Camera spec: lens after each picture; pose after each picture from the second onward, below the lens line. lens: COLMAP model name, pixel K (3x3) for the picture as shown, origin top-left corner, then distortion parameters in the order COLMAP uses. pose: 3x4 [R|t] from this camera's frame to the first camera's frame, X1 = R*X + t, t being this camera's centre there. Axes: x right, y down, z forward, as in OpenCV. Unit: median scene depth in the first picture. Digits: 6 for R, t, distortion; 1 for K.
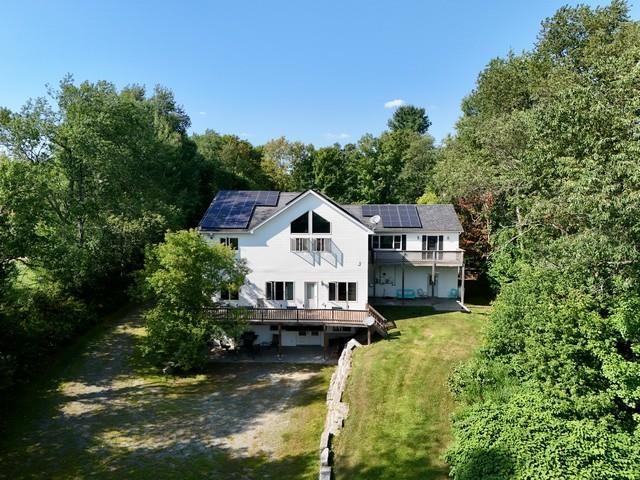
lens RADIAL K [[460.9, 0, 316.0], [0, 460.9, 239.2], [0, 0, 1]] dist [0.097858, -0.102099]
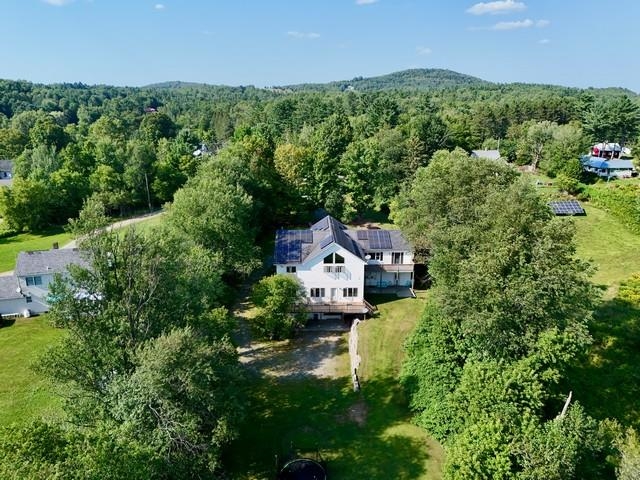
lens RADIAL K [[460.9, 0, 316.0], [0, 460.9, 239.2], [0, 0, 1]] dist [0.097858, -0.102099]
pose [[0.997583, -0.018158, 0.067073, -0.215946], [0.004624, 0.980462, 0.196654, -0.494729], [-0.069334, -0.195869, 0.978176, -0.848004]]
